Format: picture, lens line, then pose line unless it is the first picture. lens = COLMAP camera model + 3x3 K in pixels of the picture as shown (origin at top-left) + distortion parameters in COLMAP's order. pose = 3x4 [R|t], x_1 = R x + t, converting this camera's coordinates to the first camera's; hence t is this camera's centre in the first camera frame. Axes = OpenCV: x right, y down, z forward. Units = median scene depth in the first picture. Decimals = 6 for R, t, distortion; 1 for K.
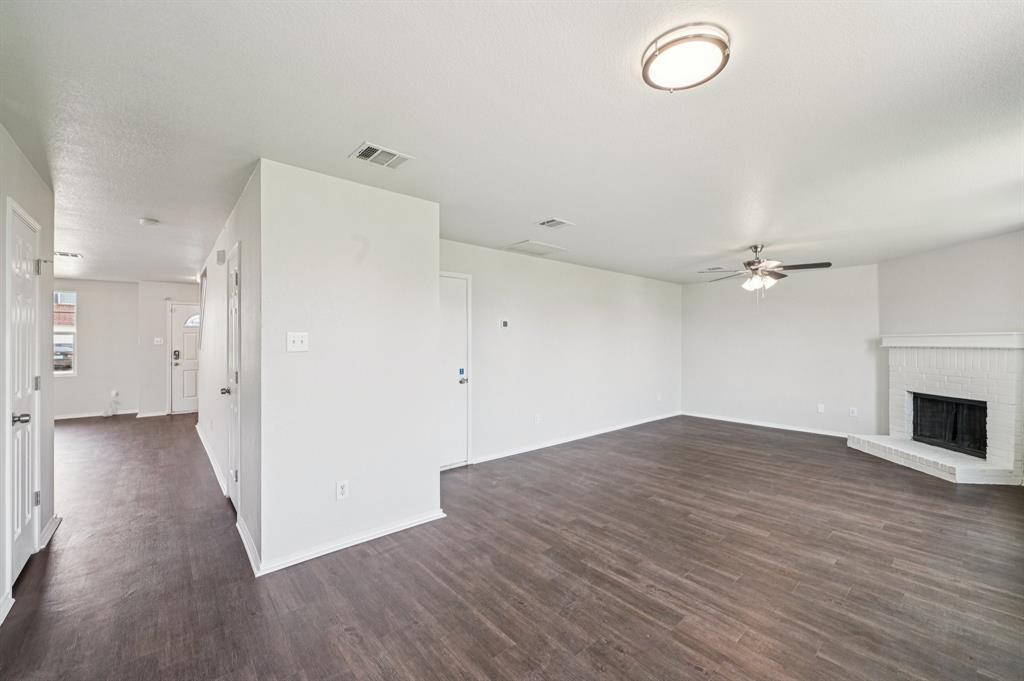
lens RADIAL K [[410.1, 0, 512.0], [0, 410.1, 340.5], [0, 0, 1]] dist [-0.000751, 0.000236]
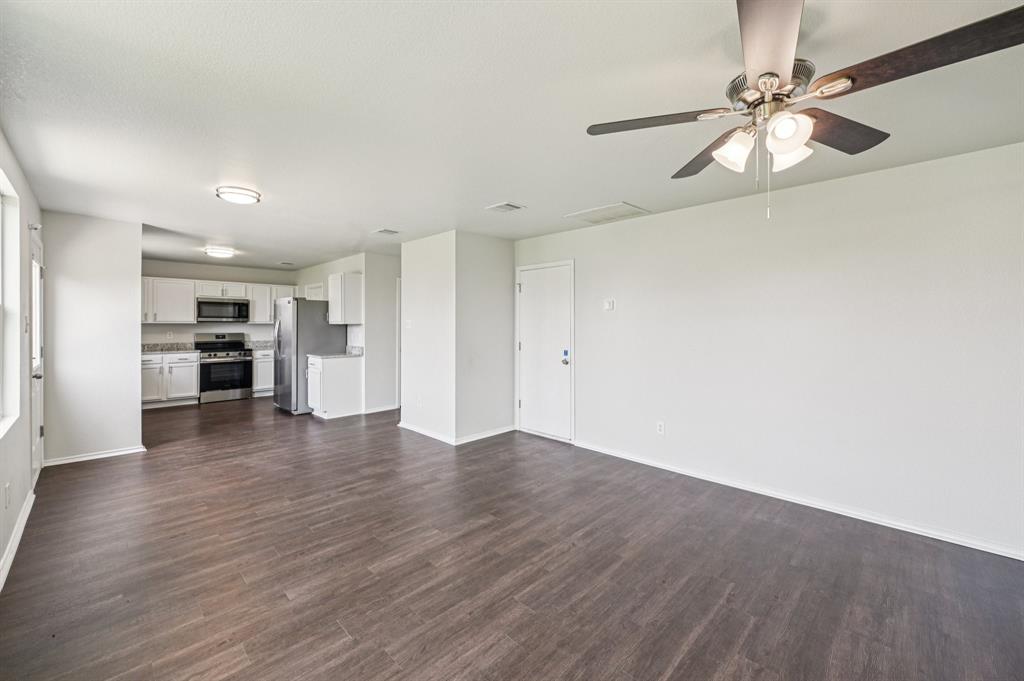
lens RADIAL K [[412.2, 0, 514.3], [0, 412.2, 328.7], [0, 0, 1]] dist [-0.000478, -0.000074]
pose [[0.074927, 0.011529, -0.997122, 1.141564], [-0.003889, 0.999929, 0.011269, 0.001663], [0.997181, 0.003034, 0.074967, 0.970766]]
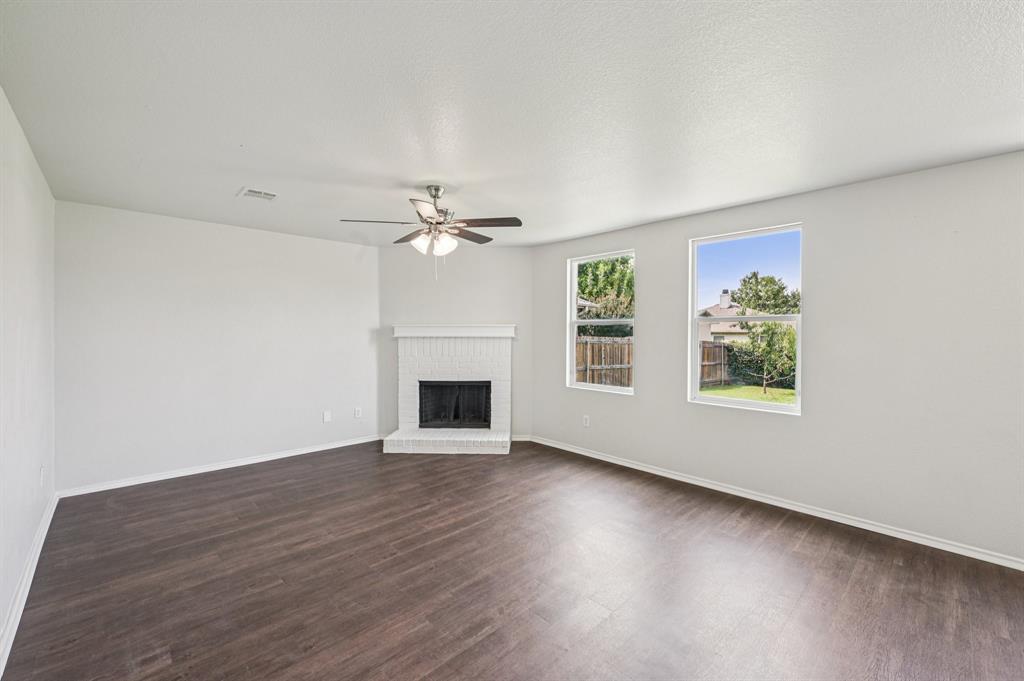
lens RADIAL K [[426.7, 0, 512.0], [0, 426.7, 340.5], [0, 0, 1]] dist [-0.000990, -0.000225]
pose [[-0.040577, -0.022862, 0.998915, -0.126915], [-0.005845, 0.999727, 0.022643, -0.000419], [-0.999159, -0.004920, -0.040700, 1.138600]]
